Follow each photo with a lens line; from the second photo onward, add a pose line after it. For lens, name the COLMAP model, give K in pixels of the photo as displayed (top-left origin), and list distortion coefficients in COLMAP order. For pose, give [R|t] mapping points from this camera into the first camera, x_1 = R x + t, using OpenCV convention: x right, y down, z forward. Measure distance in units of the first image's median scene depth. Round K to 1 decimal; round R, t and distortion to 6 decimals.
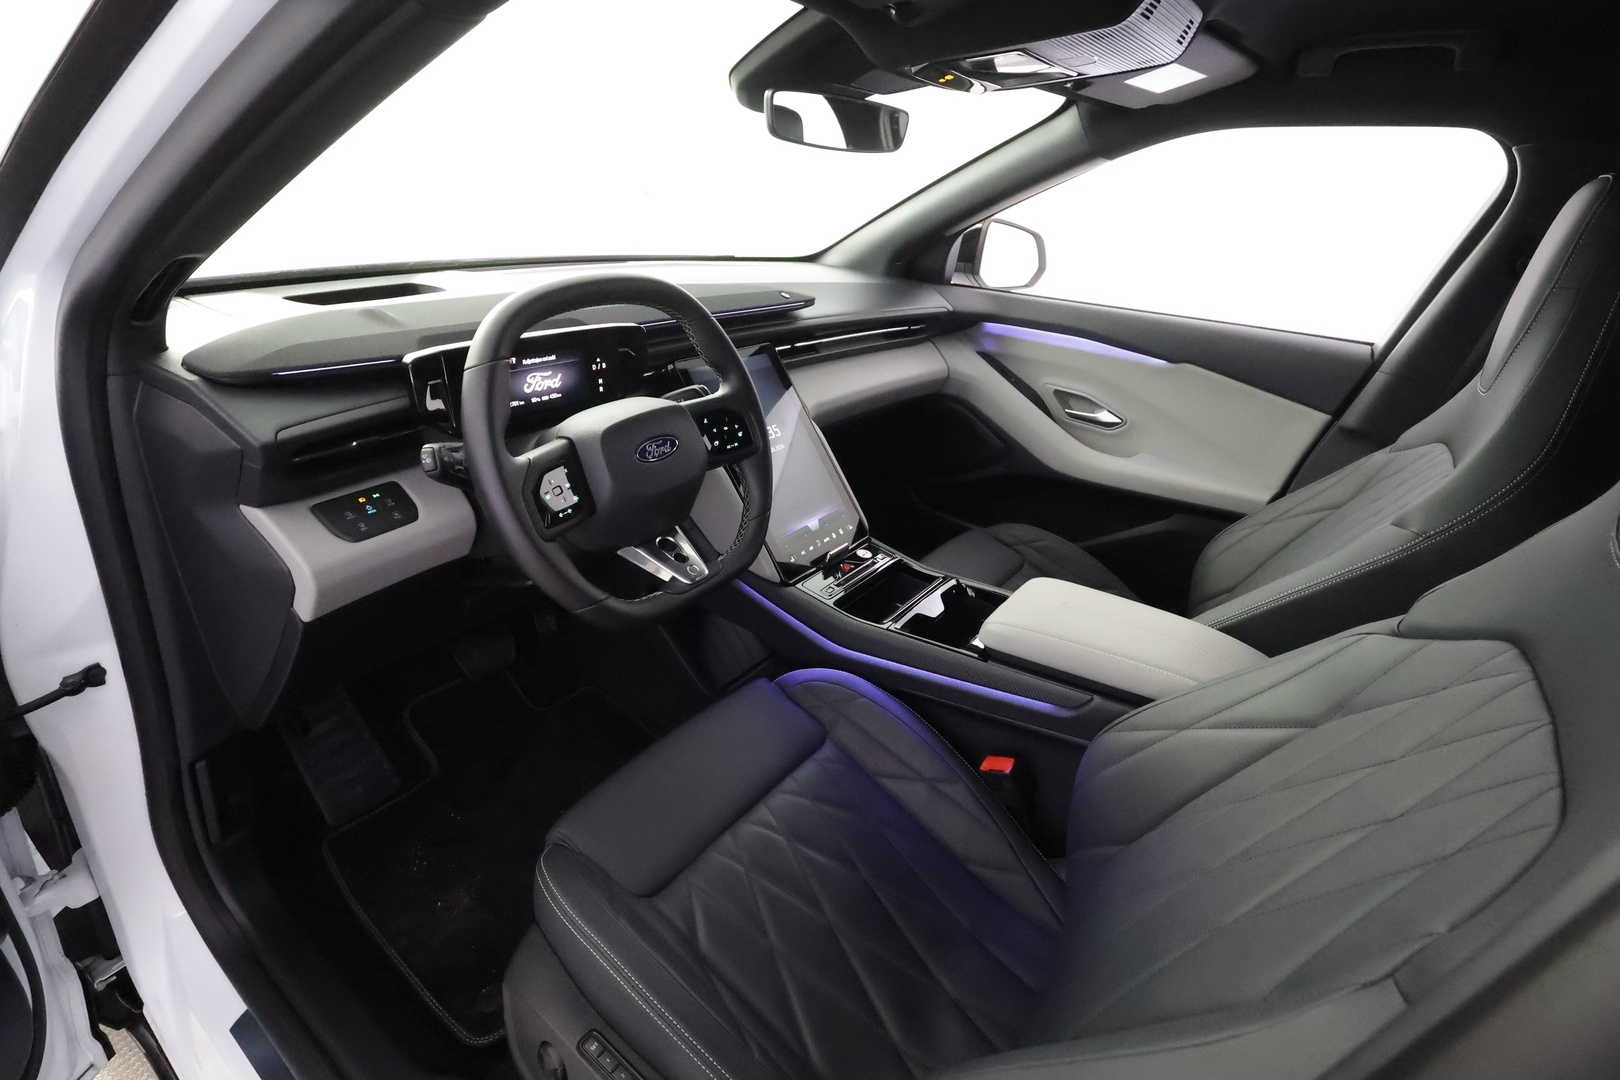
lens RADIAL K [[751.9, 0, 801.4], [0, 751.9, 544.3], [0, 0, 1]] dist [-0.001392, -0.000182]
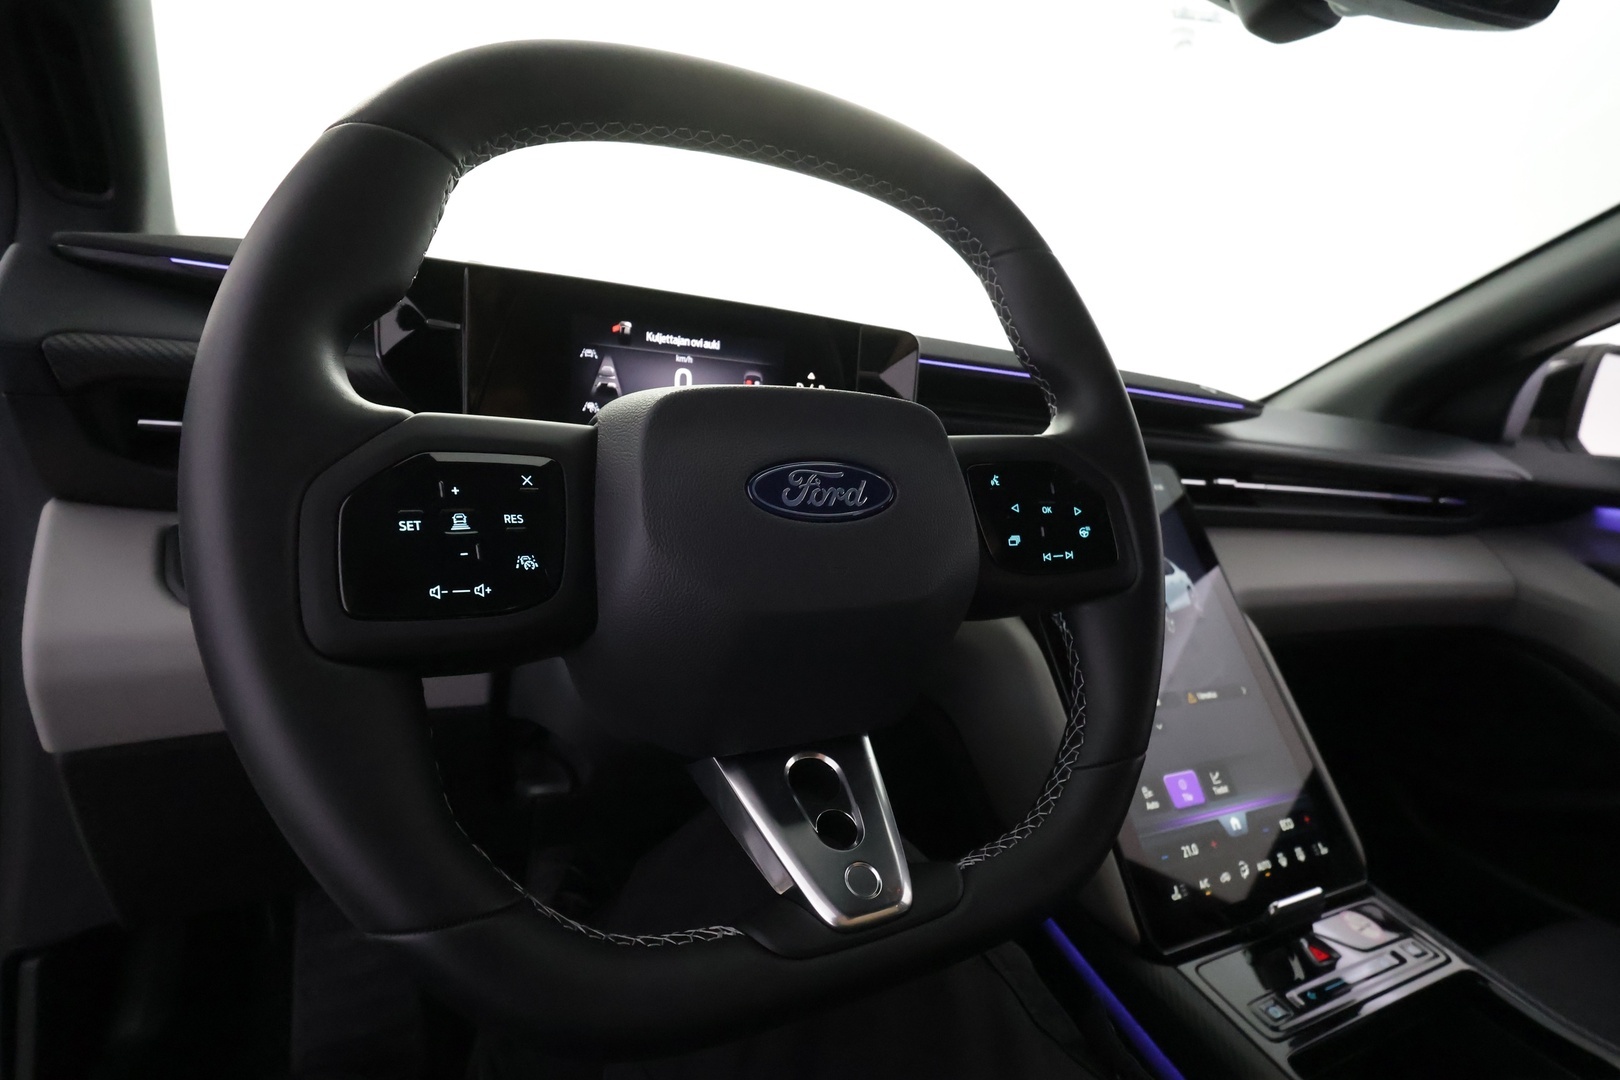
lens RADIAL K [[750.3, 0, 805.4], [0, 750.3, 536.7], [0, 0, 1]] dist [-0.000197, 0.000023]
pose [[0.887742, 0.104248, -0.448382, -0.028710], [-0.238669, 0.937116, -0.254658, -0.011102], [0.393639, 0.333085, 0.856798, 0.489916]]
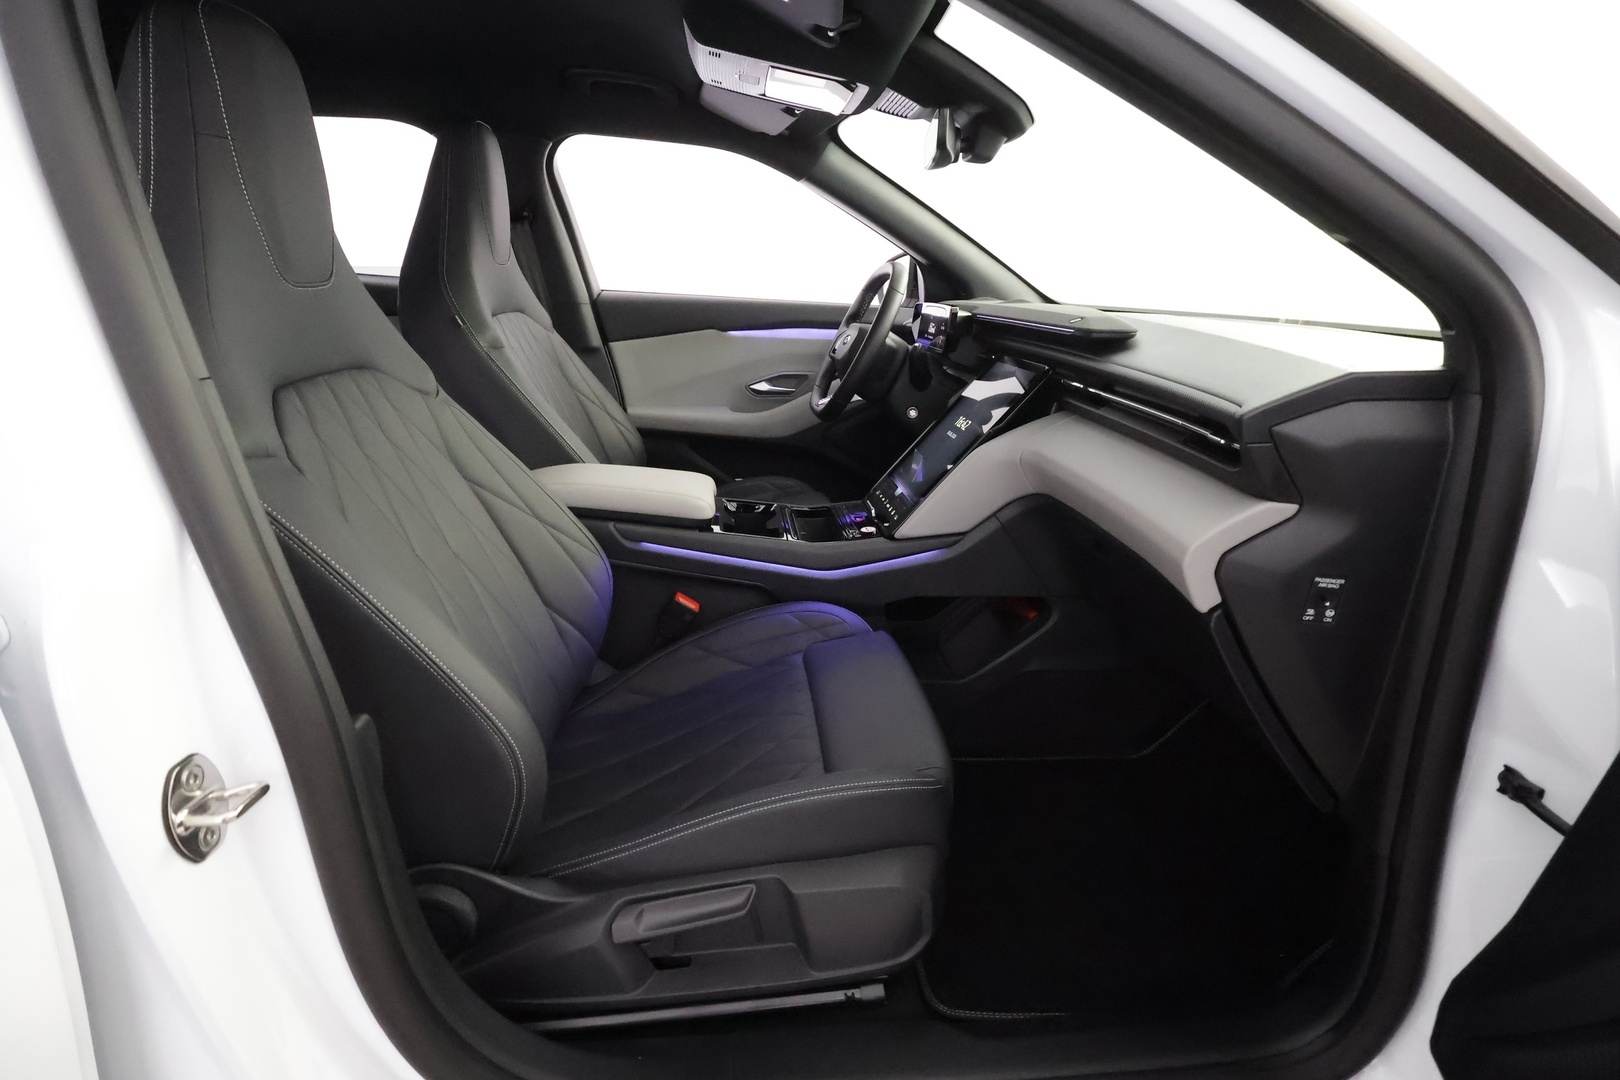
lens RADIAL K [[747.6, 0, 807.8], [0, 747.6, 536.6], [0, 0, 1]] dist [-0.001594, -0.000441]
pose [[-0.732625, 0.124975, -0.669060, 0.922129], [-0.381424, 0.738758, 0.555655, -0.576031], [0.563716, 0.662283, -0.493564, 1.600586]]
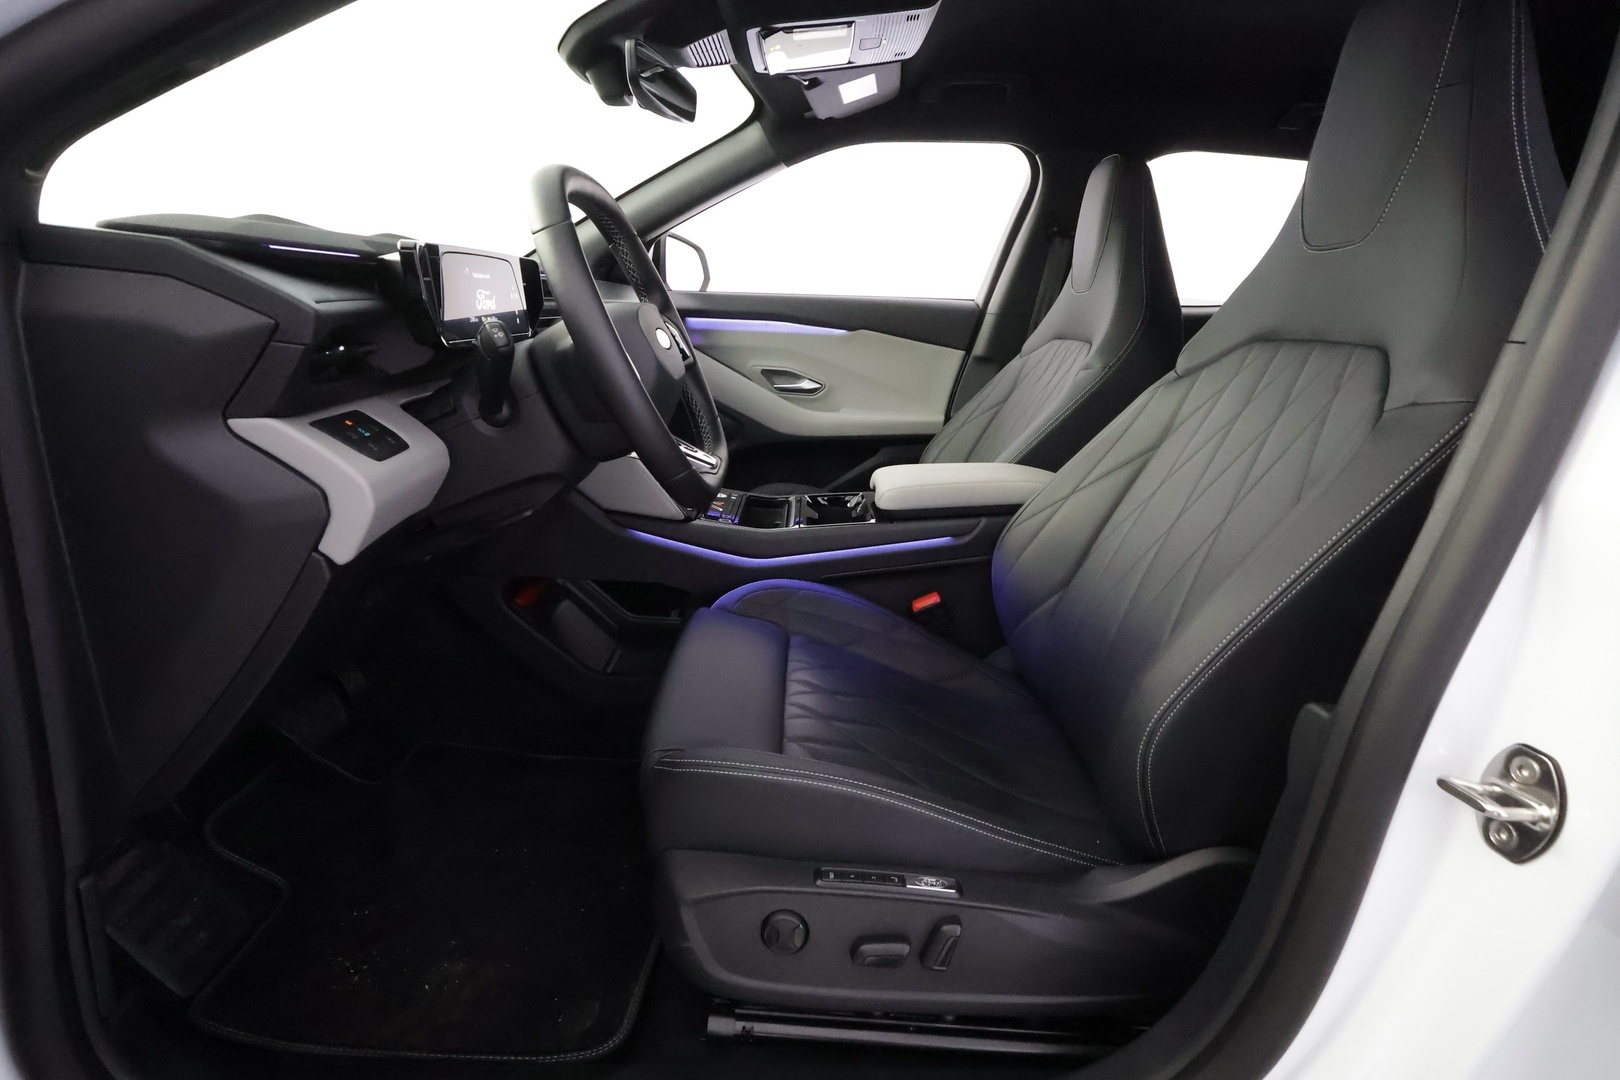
lens RADIAL K [[750.3, 0, 805.4], [0, 750.3, 536.7], [0, 0, 1]] dist [-0.000197, 0.000023]
pose [[0.815526, -0.216994, 0.536498, -0.446038], [0.276361, 0.960534, -0.031593, 0.152353], [-0.508470, 0.174033, 0.843310, 0.056077]]
